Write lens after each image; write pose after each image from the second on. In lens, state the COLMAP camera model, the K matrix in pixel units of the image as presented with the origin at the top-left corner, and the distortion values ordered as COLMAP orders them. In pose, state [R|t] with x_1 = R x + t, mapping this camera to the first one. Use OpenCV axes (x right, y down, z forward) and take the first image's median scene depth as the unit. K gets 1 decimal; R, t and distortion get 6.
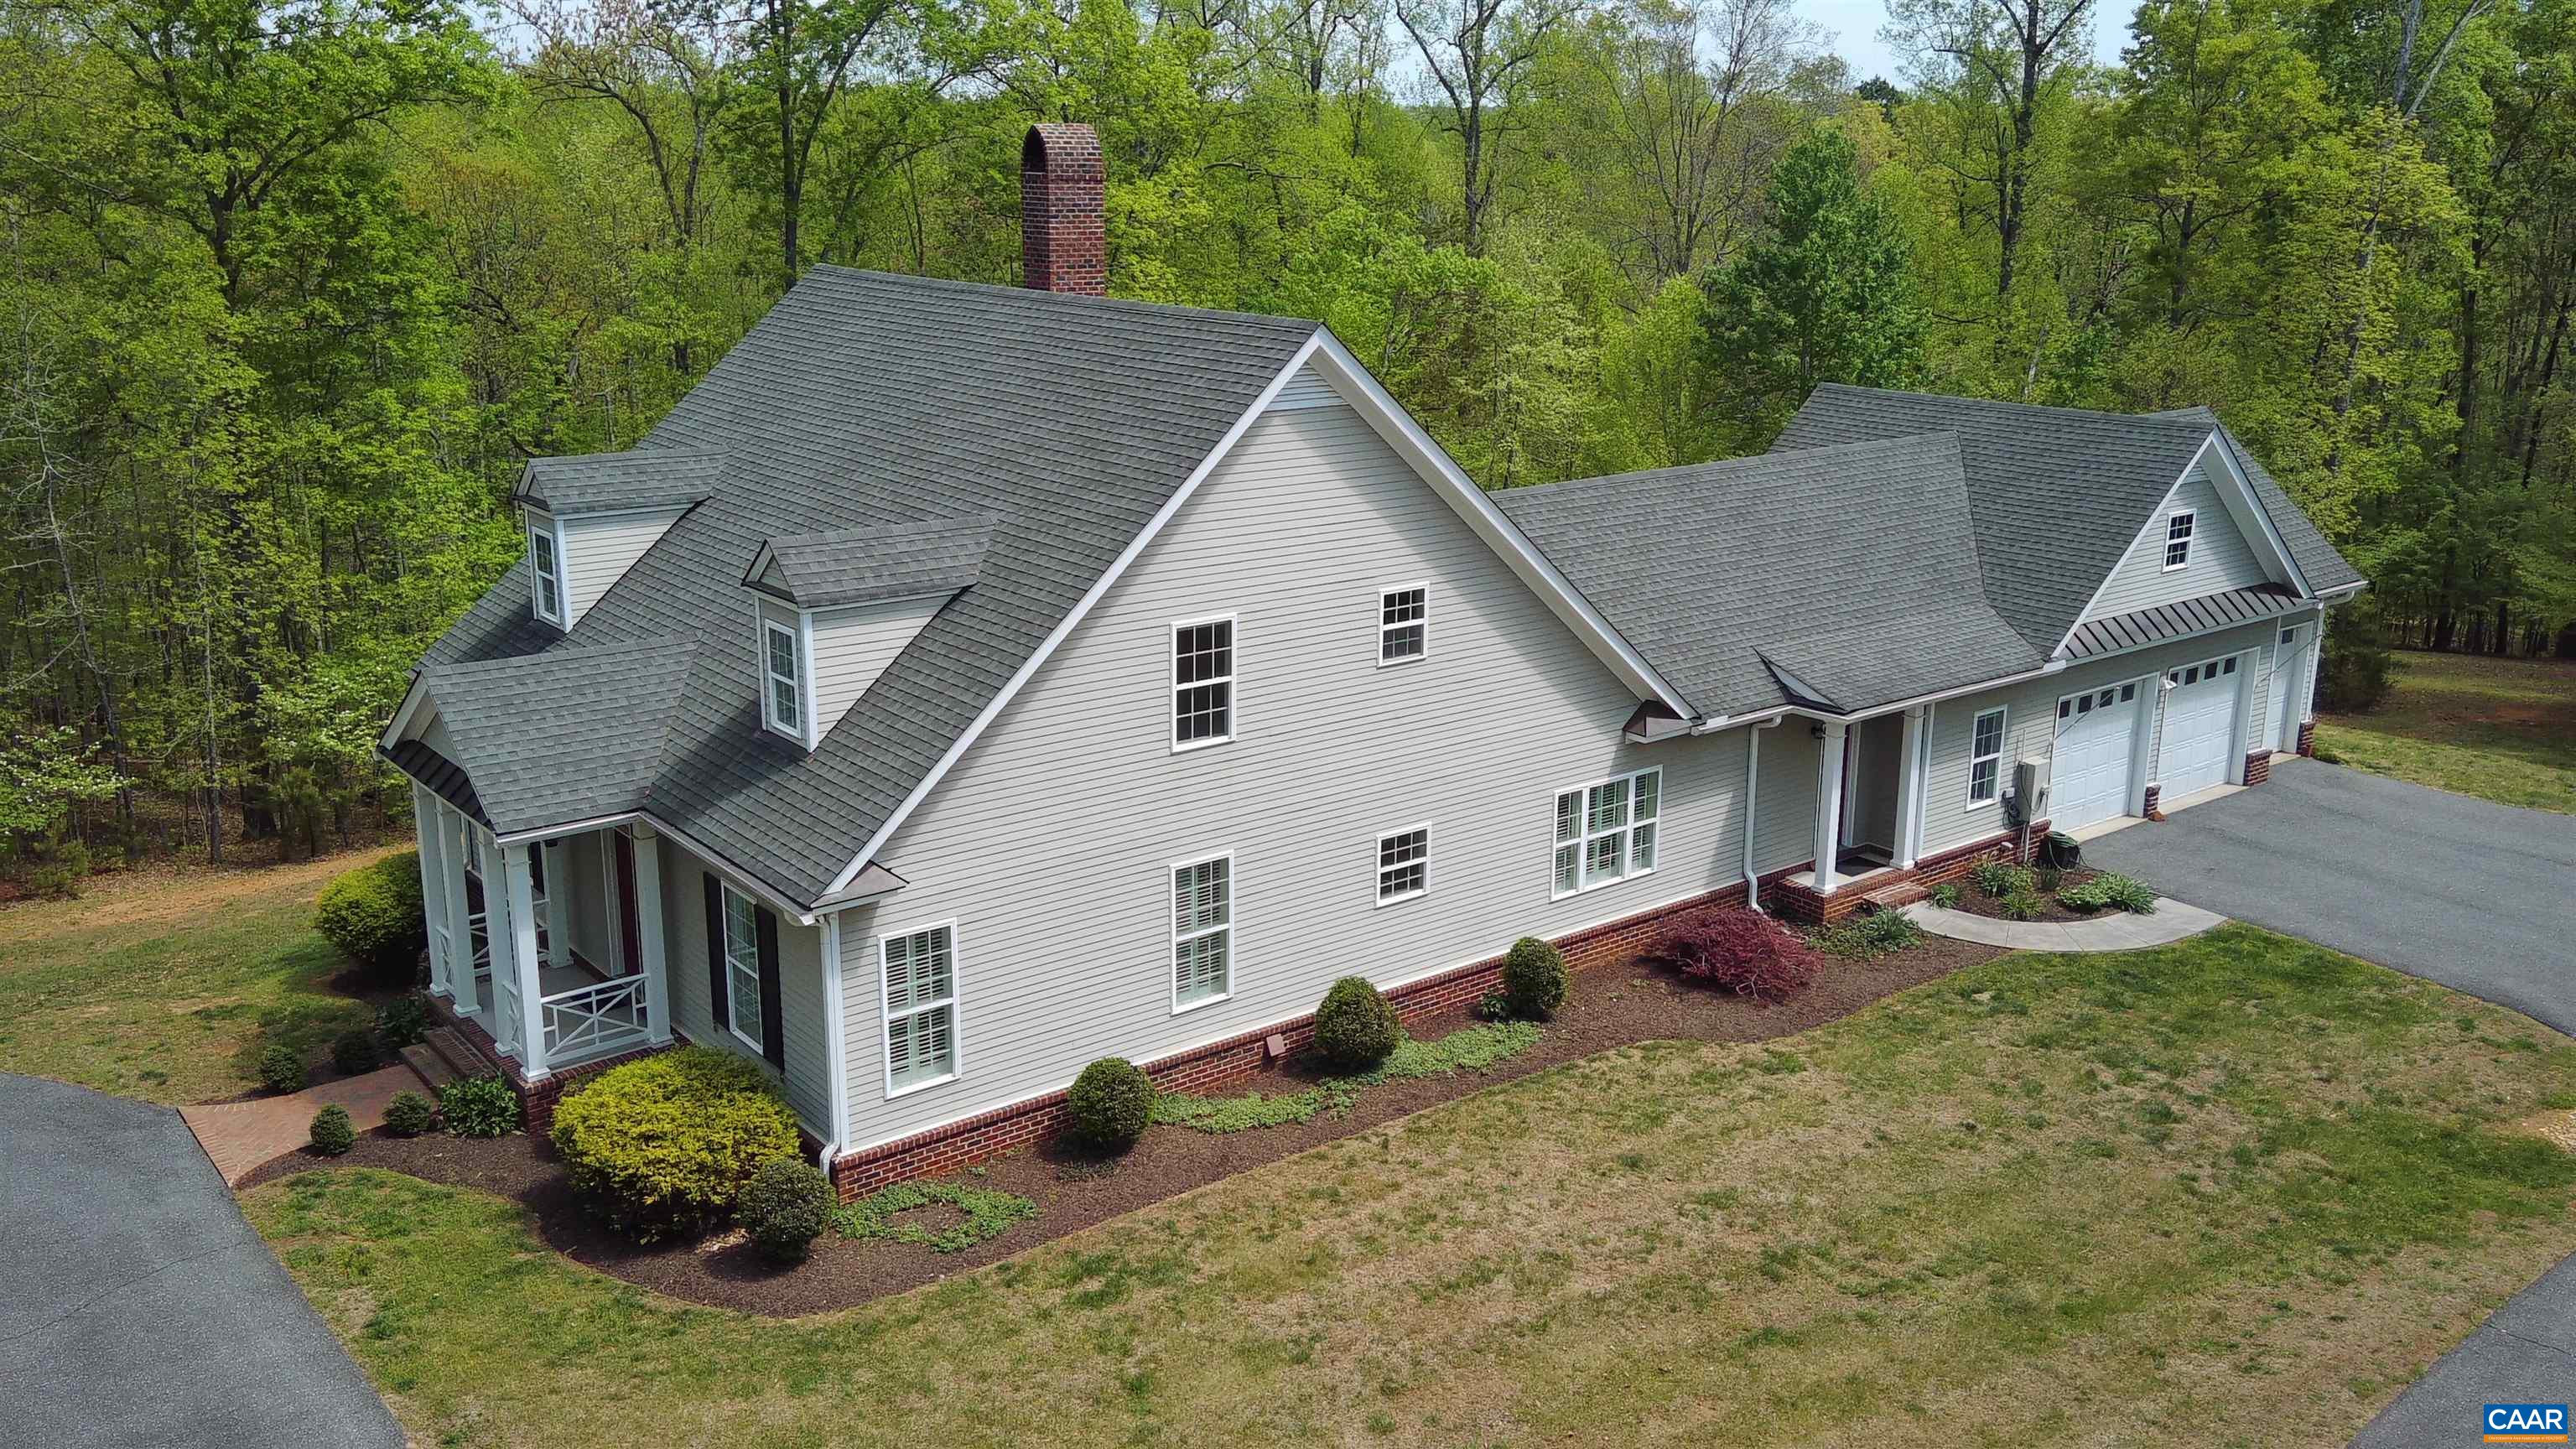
lens RADIAL K [[2137.0, 0, 1288.0], [0, 2137.0, 724.5], [0, 0, 1]] dist [0.107909, -0.172502]
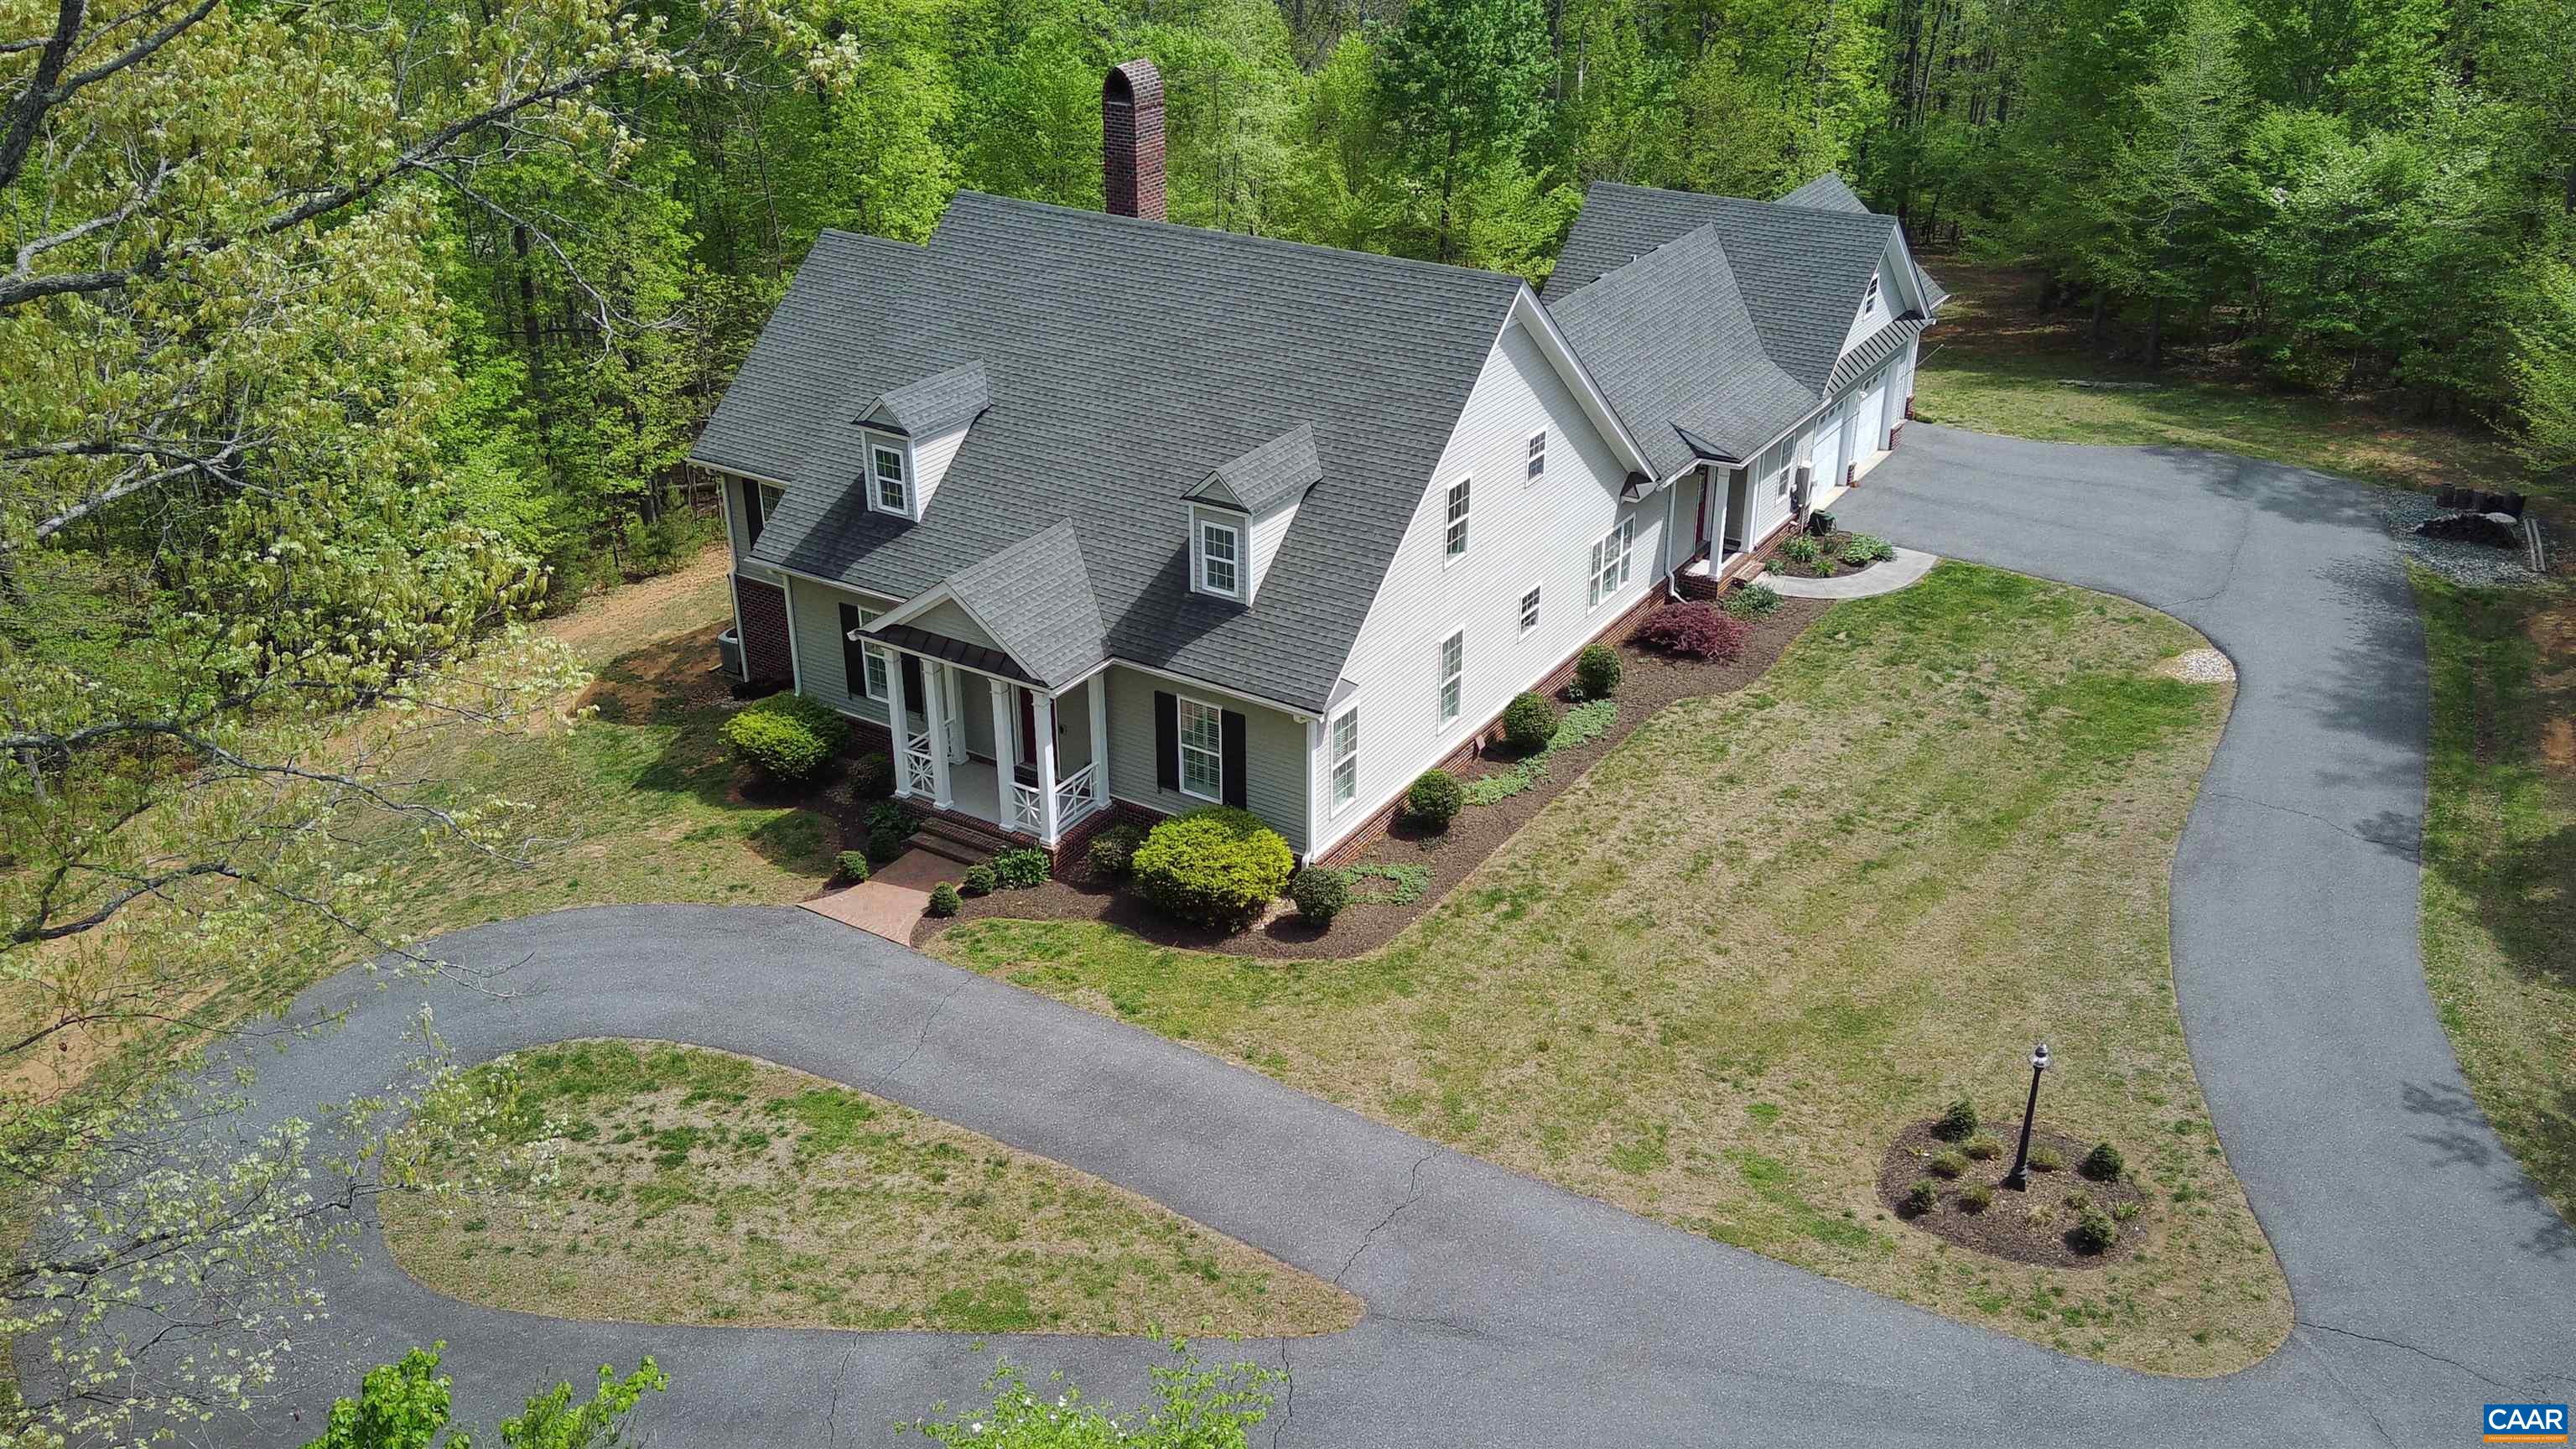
lens RADIAL K [[2137.0, 0, 1288.0], [0, 2137.0, 724.5], [0, 0, 1]] dist [0.107909, -0.172502]
pose [[0.943297, -0.155094, 0.293489, -0.527952], [0.096083, 0.973862, 0.205817, -0.172605], [-0.317739, -0.165947, 0.933544, -0.345390]]
